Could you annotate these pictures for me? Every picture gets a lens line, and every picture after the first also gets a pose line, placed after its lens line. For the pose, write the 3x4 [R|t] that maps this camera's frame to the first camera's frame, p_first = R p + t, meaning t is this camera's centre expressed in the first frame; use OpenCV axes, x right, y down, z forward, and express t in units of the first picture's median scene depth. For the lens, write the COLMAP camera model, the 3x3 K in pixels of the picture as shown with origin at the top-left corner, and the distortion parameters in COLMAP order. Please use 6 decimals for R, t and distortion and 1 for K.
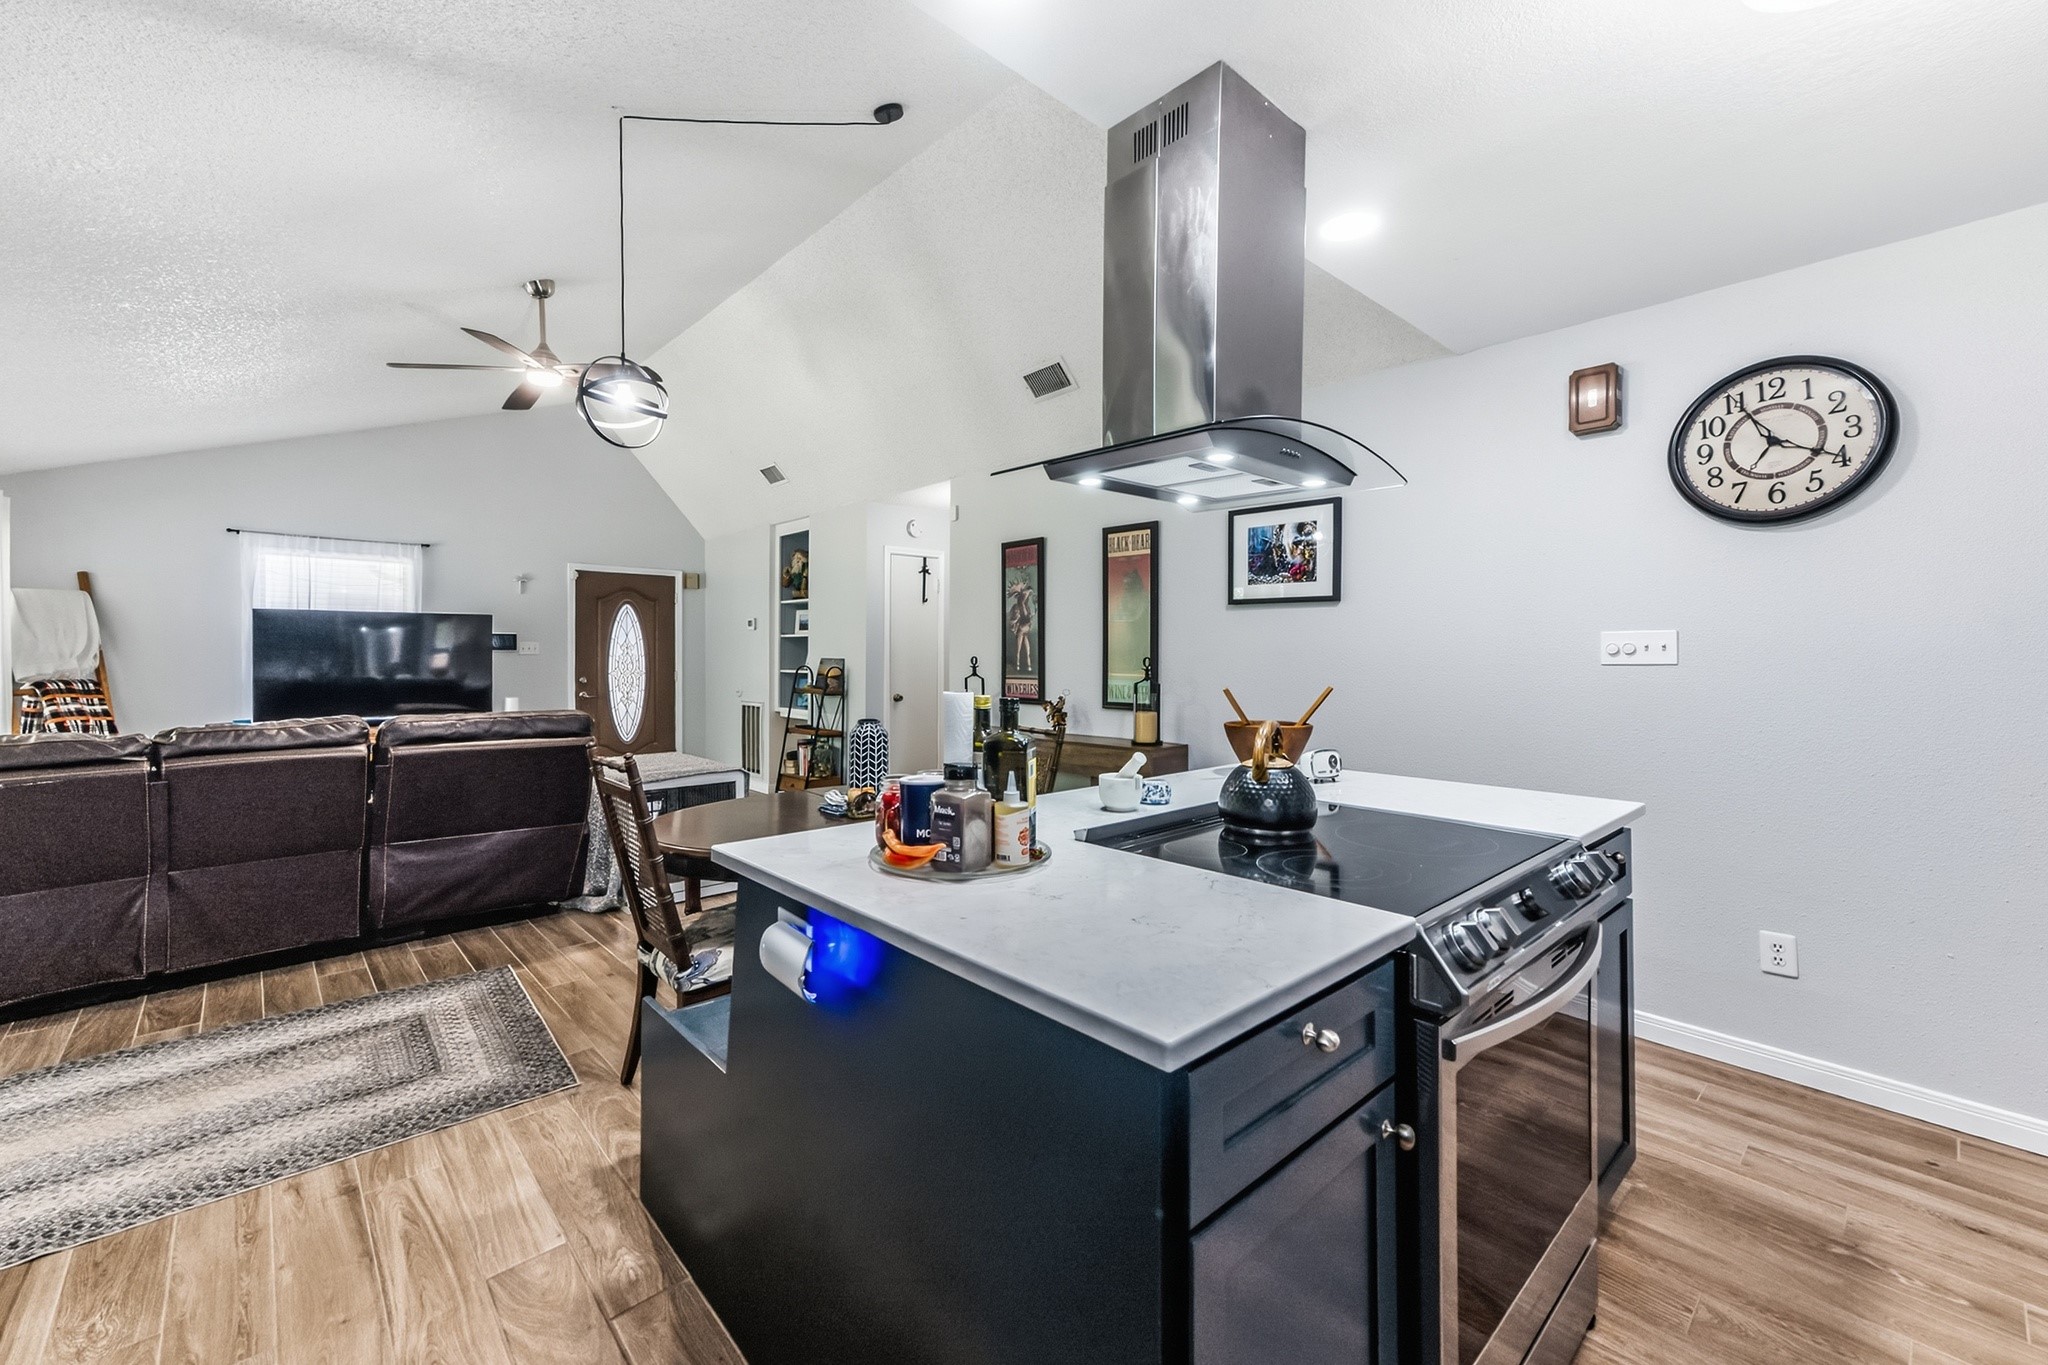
lens RADIAL K [[811.6, 0, 1024.0], [0, 811.6, 682.5], [0, 0, 1]] dist [0.001639, 0.000223]
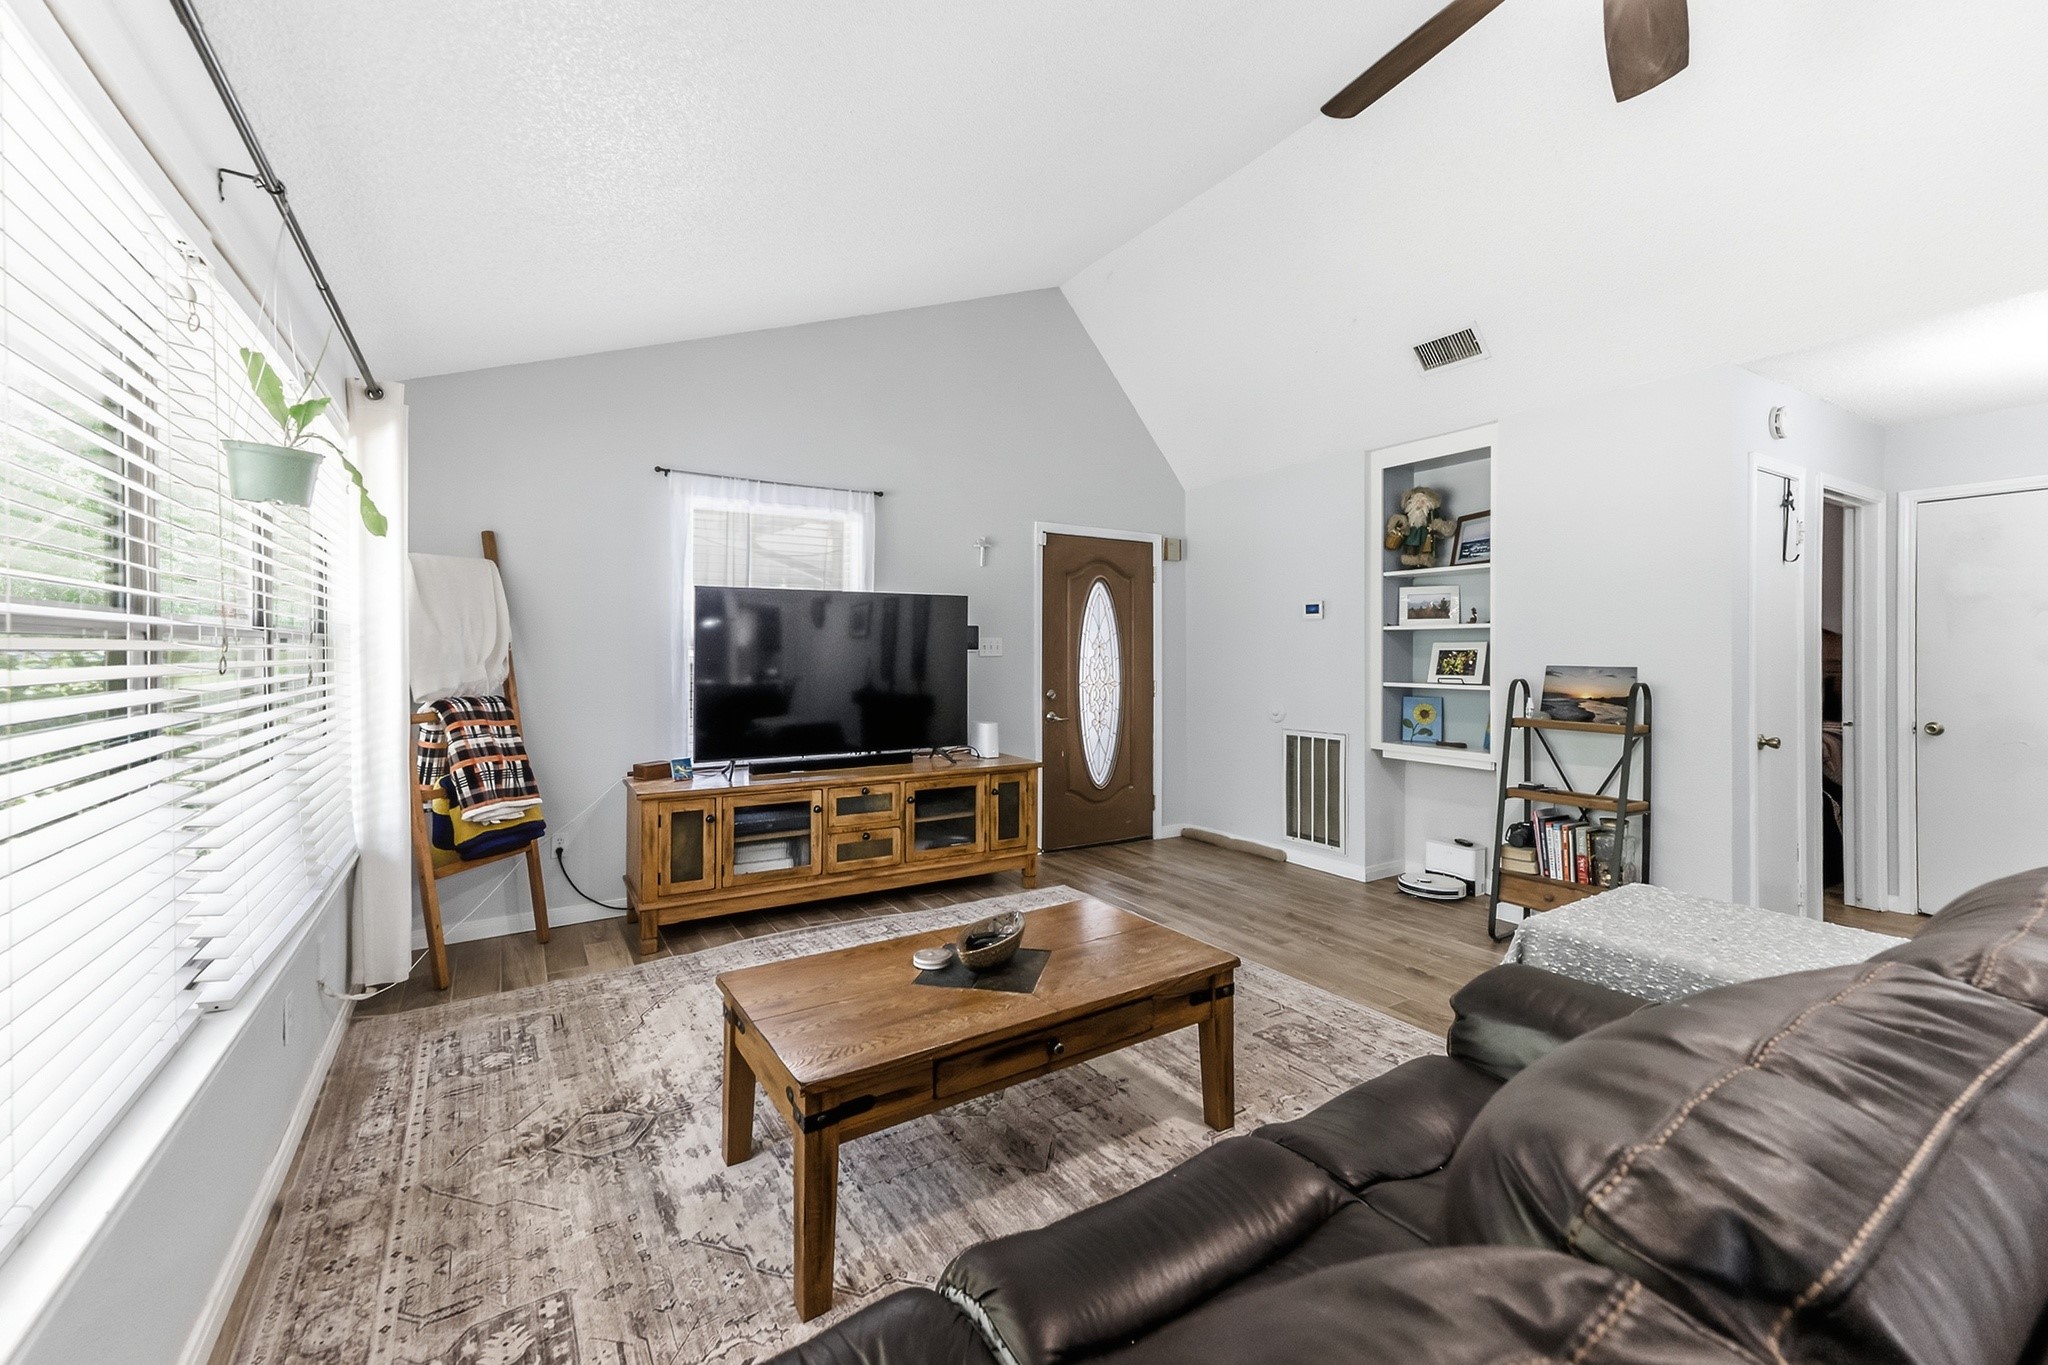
lens RADIAL K [[850.5, 0, 1024.0], [0, 850.5, 682.5], [0, 0, 1]] dist [-0.000908, 0.000032]
pose [[0.980457, 0.009015, -0.196529, -0.608354], [-0.009040, 0.999959, 0.000770, -0.018672], [0.196528, 0.001022, 0.980498, 0.422446]]
